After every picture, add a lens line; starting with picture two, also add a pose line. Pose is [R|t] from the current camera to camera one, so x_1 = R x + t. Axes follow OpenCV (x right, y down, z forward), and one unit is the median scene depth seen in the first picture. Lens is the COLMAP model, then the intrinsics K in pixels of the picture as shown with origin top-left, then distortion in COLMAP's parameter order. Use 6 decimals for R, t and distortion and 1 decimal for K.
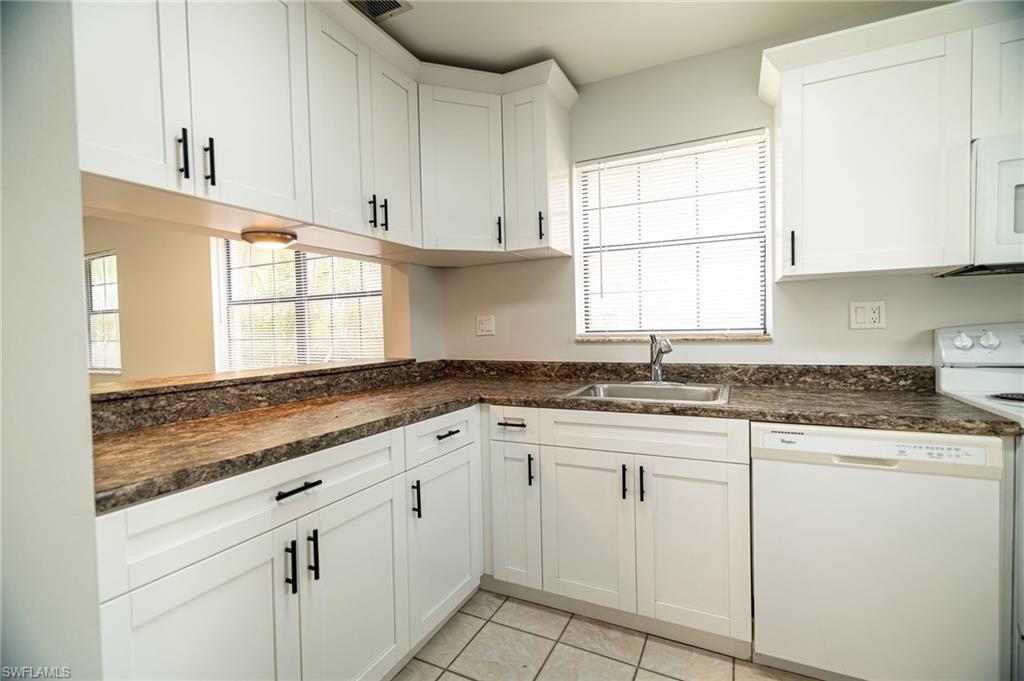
lens RADIAL K [[458.6, 0, 512.0], [0, 458.6, 340.5], [0, 0, 1]] dist [-0.003010, -0.000068]
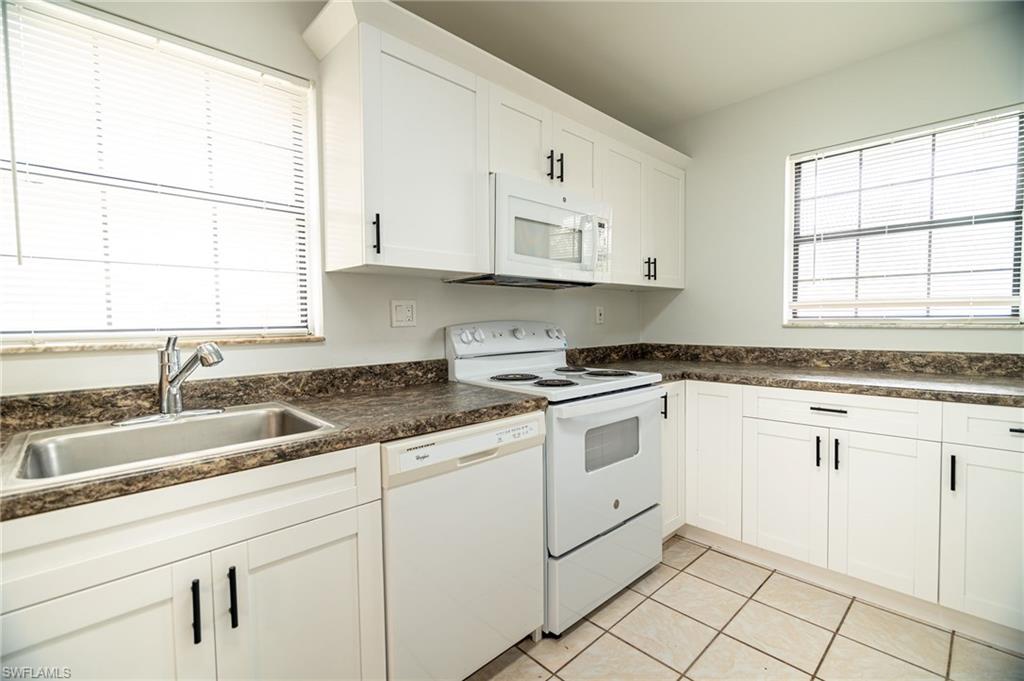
lens RADIAL K [[458.6, 0, 512.0], [0, 458.6, 340.5], [0, 0, 1]] dist [-0.003010, -0.000068]
pose [[0.352868, -0.026034, 0.935311, -0.106272], [0.028189, 0.999455, 0.017184, -0.005569], [-0.935248, 0.020302, 0.353410, 0.422506]]
